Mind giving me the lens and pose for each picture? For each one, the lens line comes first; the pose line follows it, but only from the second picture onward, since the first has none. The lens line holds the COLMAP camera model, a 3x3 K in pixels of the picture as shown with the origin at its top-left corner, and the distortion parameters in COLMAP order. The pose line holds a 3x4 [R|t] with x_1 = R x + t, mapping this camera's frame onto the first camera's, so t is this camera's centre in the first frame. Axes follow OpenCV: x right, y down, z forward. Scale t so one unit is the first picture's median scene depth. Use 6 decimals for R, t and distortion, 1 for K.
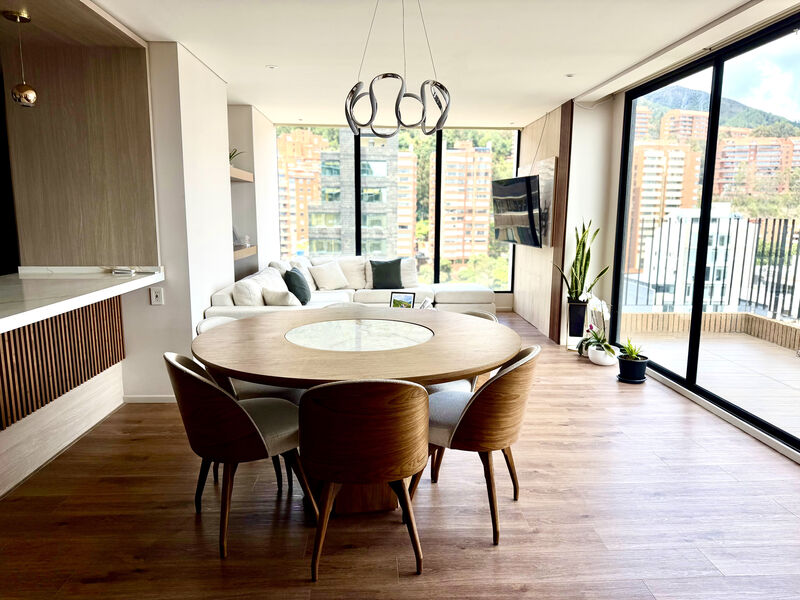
lens RADIAL K [[560.8, 0, 399.2], [0, 560.8, 304.9], [0, 0, 1]] dist [0.028360, -0.032464]
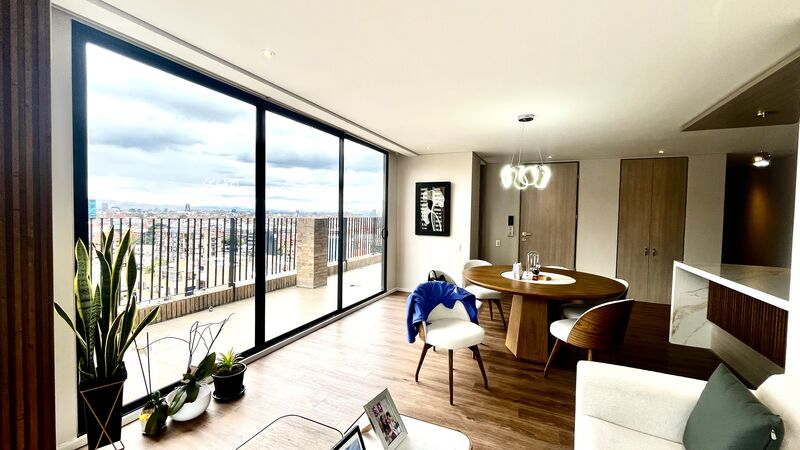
lens RADIAL K [[327.3, 0, 400.2], [0, 327.3, 225.4], [0, 0, 1]] dist [-0.001091, -0.000733]
pose [[-0.894581, -0.042949, 0.444838, -0.089393], [0.043222, 0.982391, 0.181771, -0.242990], [-0.444811, 0.181835, -0.876971, 1.394757]]
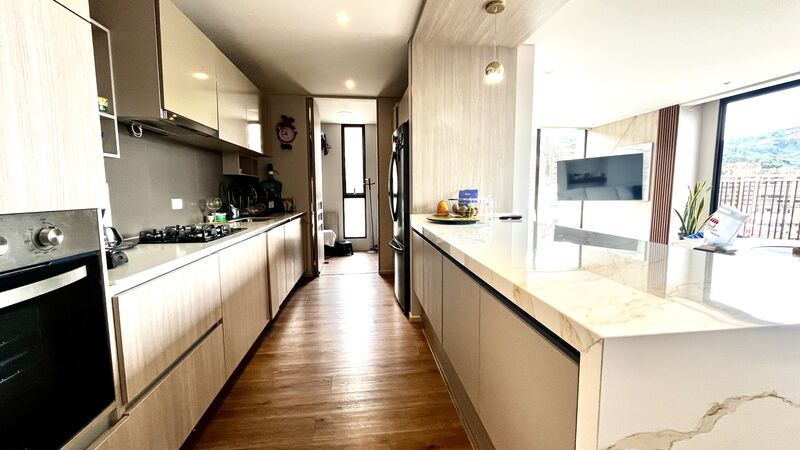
lens RADIAL K [[327.3, 0, 401.0], [0, 327.3, 225.1], [0, 0, 1]] dist [-0.001091, -0.000733]
pose [[0.996799, -0.019541, 0.077518, -0.602900], [0.024094, 0.998012, -0.058240, -0.001141], [-0.076226, 0.059921, 0.995288, 0.211200]]
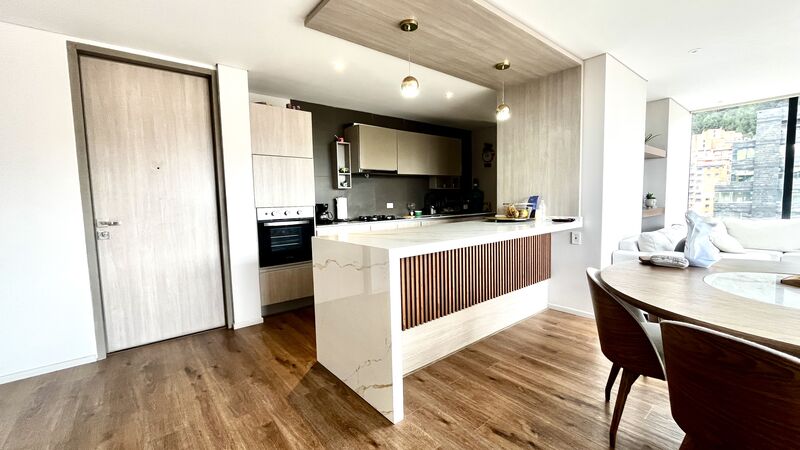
lens RADIAL K [[327.3, 0, 400.1], [0, 327.3, 224.5], [0, 0, 1]] dist [-0.001091, -0.000733]
pose [[0.602913, 0.040386, -0.796784, -0.035669], [-0.101971, 0.994427, -0.026756, 0.015095], [0.791263, 0.097380, 0.603672, 0.126645]]
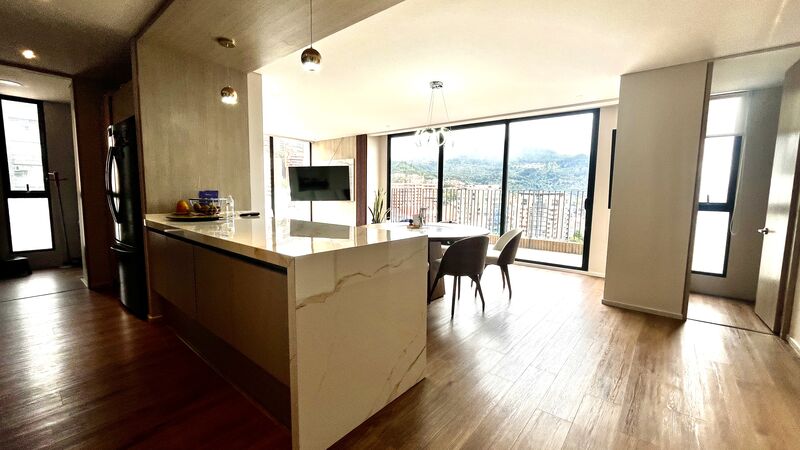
lens RADIAL K [[327.3, 0, 400.5], [0, 327.3, 224.3], [0, 0, 1]] dist [-0.001091, -0.000733]
pose [[0.671139, -0.066855, 0.738311, -0.665706], [0.110041, 0.993876, -0.010033, 0.020012], [-0.733119, 0.087979, 0.674386, 0.066835]]
